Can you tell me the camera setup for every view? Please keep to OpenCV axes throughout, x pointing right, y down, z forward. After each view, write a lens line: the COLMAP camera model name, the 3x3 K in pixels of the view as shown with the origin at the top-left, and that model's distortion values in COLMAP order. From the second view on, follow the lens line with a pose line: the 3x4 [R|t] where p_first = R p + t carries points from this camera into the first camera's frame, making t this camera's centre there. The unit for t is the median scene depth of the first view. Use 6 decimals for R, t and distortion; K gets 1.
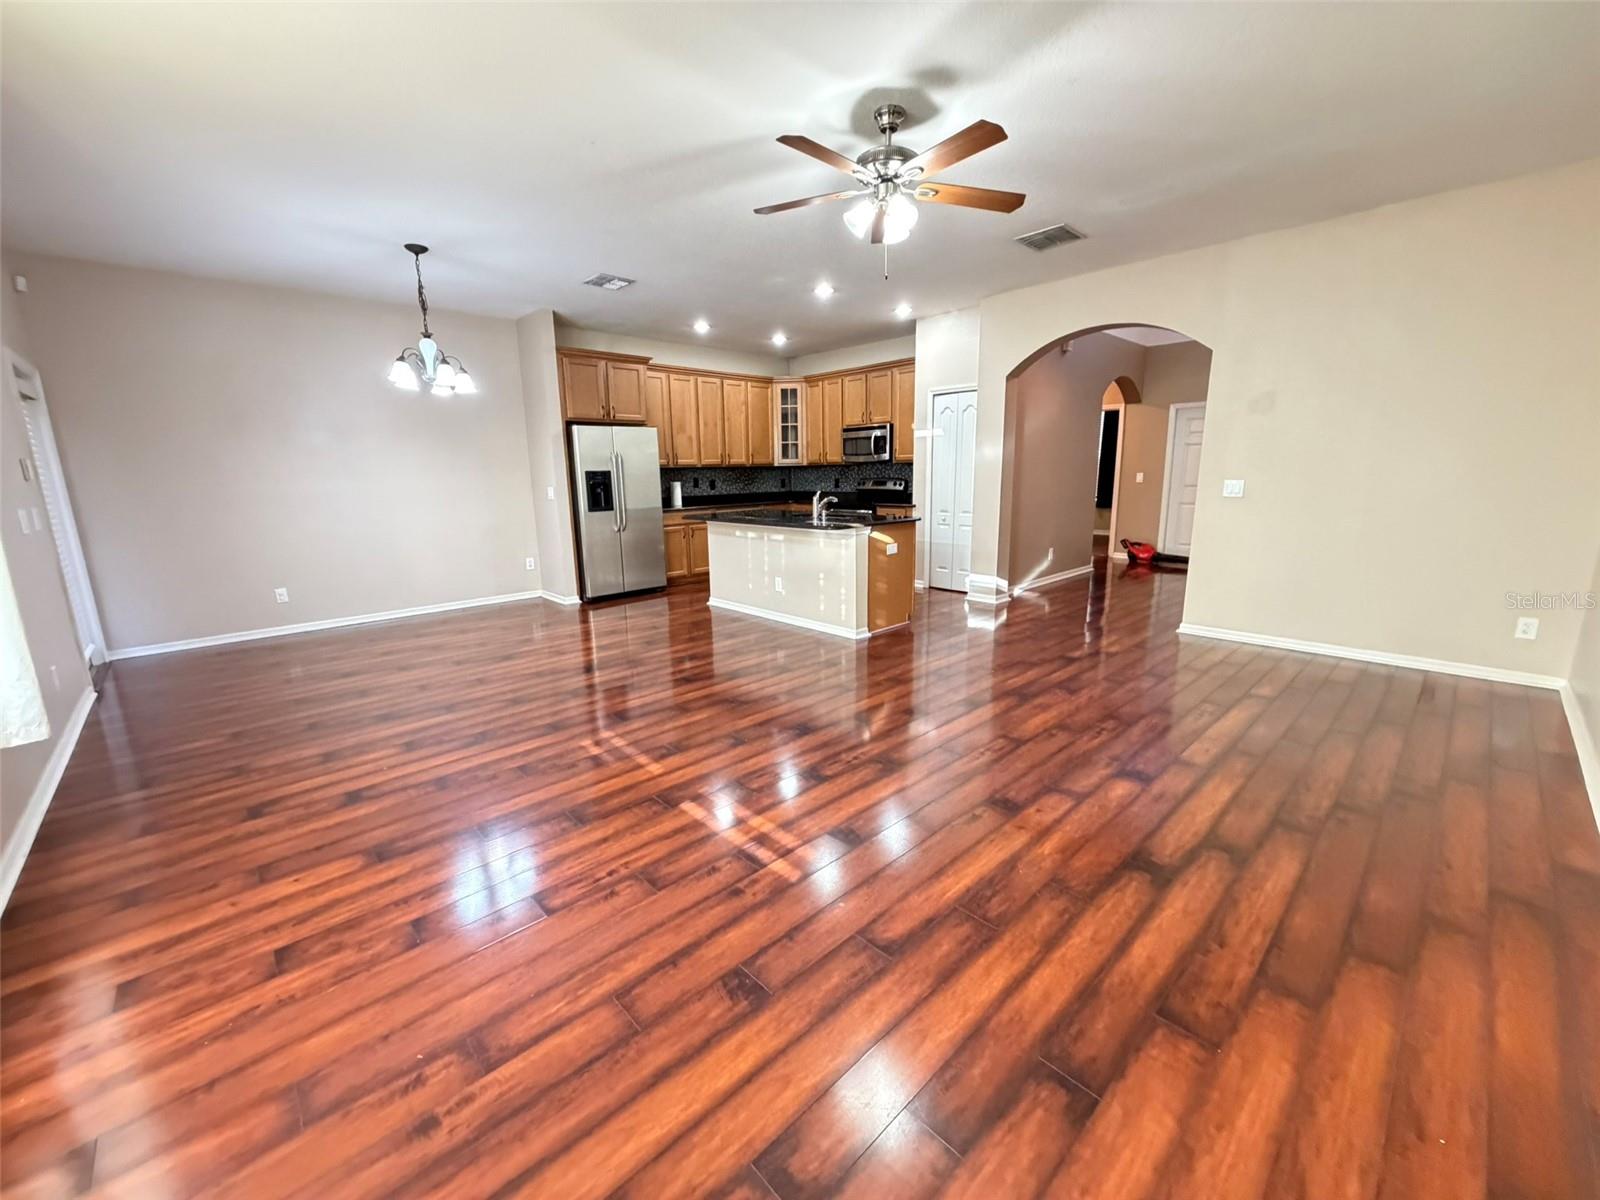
lens RADIAL K [[638.3, 0, 795.8], [0, 638.3, 600.6], [0, 0, 1]] dist [-0.000744, 0.000161]
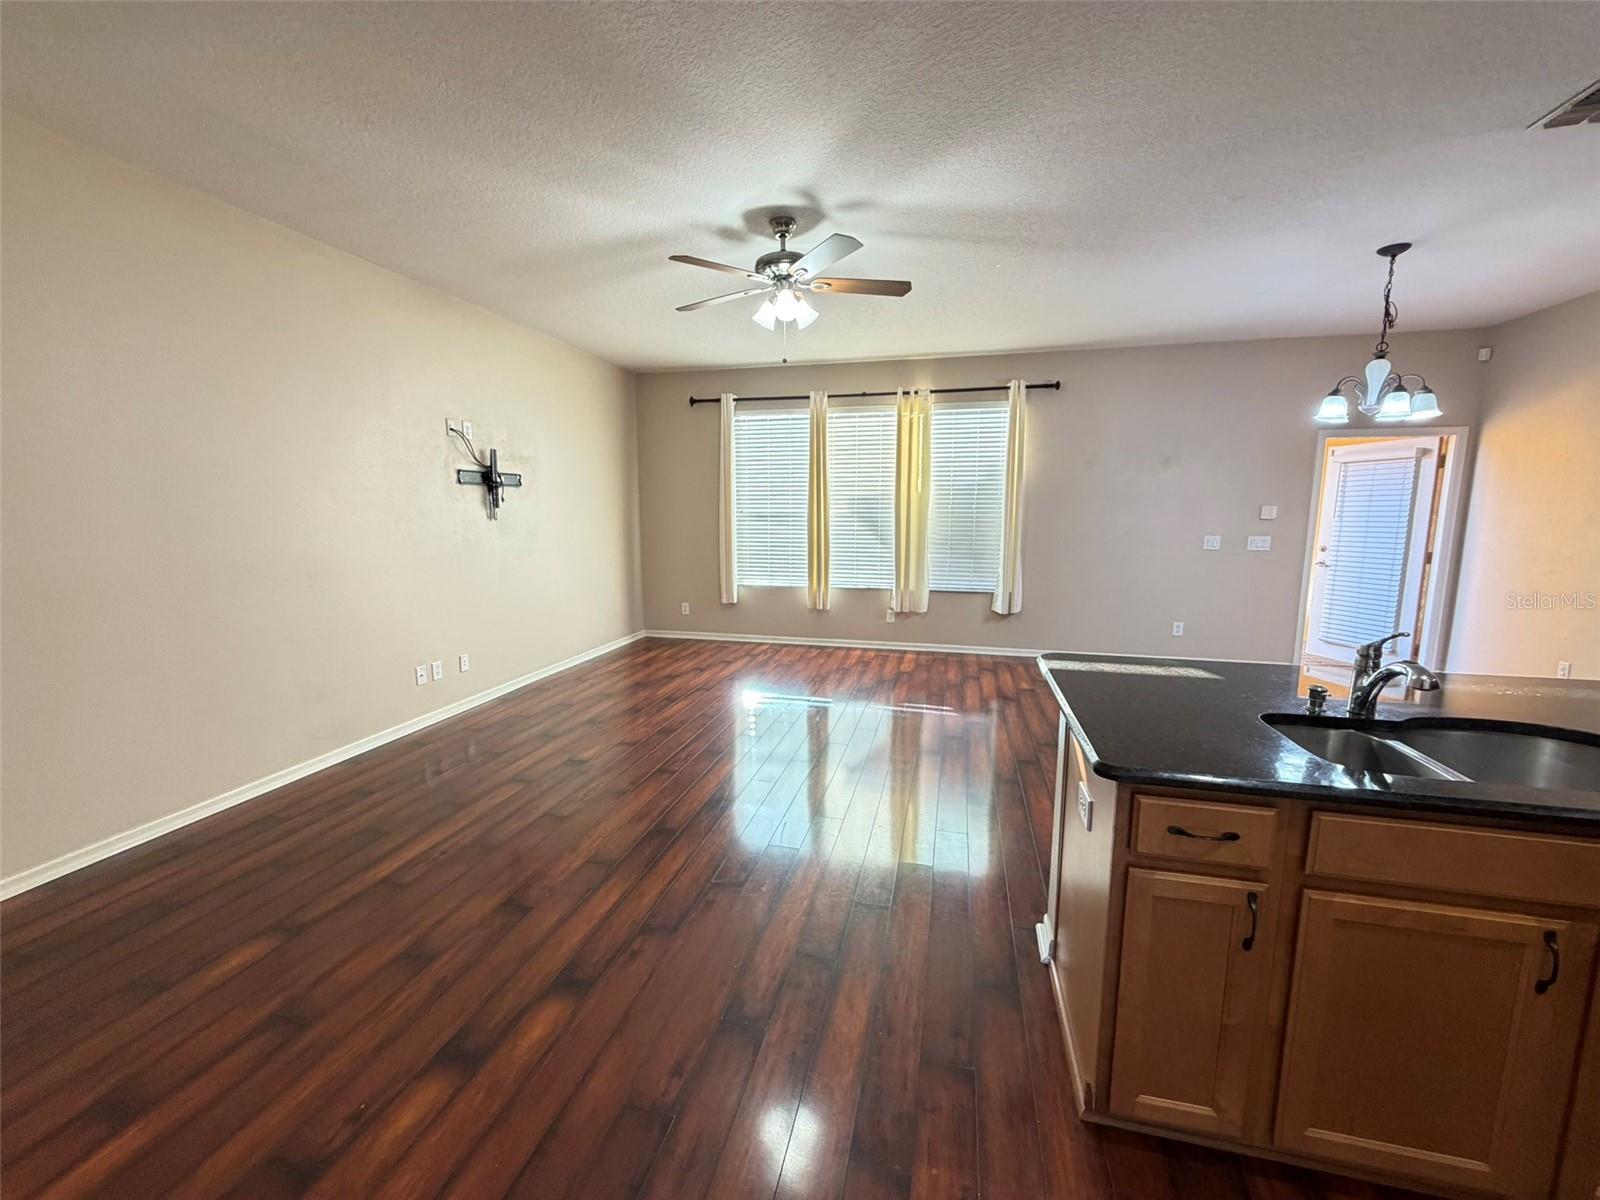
lens RADIAL K [[638.3, 0, 798.7], [0, 638.3, 599.0], [0, 0, 1]] dist [-0.000744, 0.000161]
pose [[-0.840082, 0.092856, -0.534453, 0.290685], [-0.094598, 0.945067, 0.312890, -0.178521], [0.534148, 0.313411, -0.785150, 0.777852]]
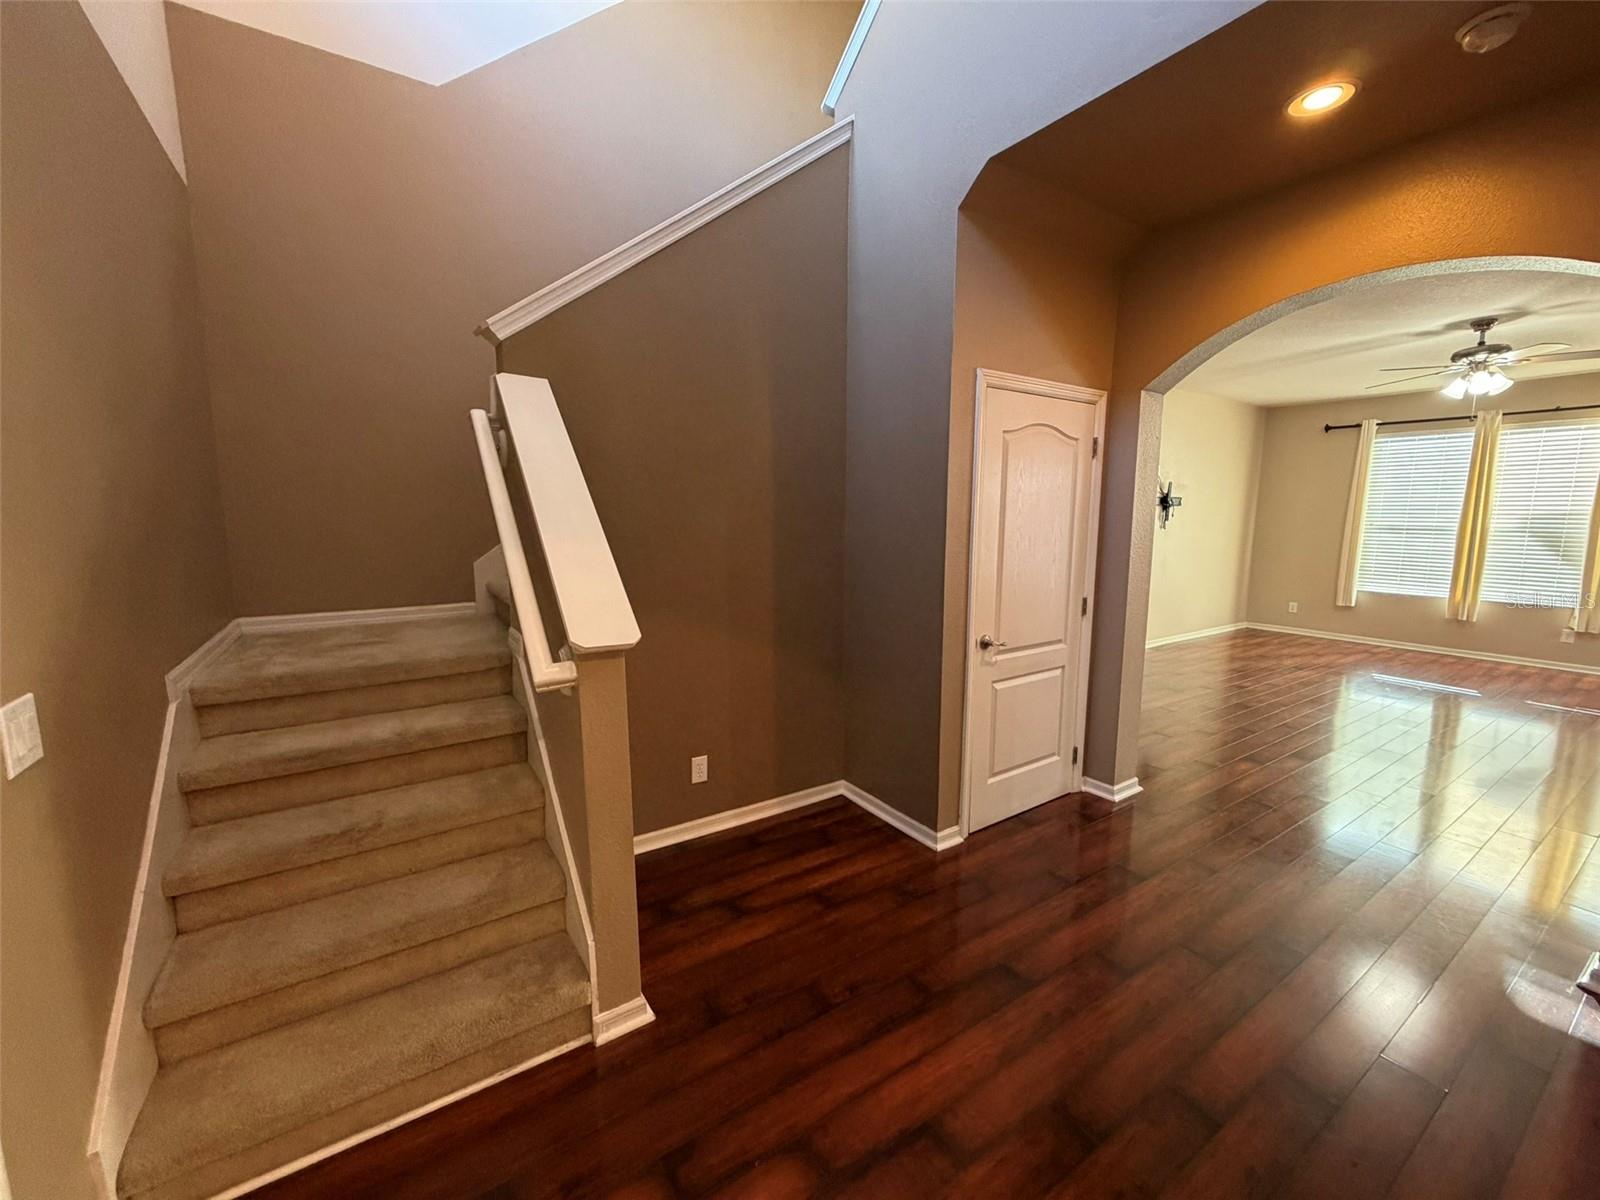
lens RADIAL K [[638.3, 0, 792.1], [0, 638.3, 599.7], [0, 0, 1]] dist [-0.000744, 0.000161]
pose [[-0.983165, -0.011564, 0.182355, 0.562049], [0.049542, 0.943740, 0.326956, -0.261968], [-0.175876, 0.330486, -0.927279, 1.097801]]
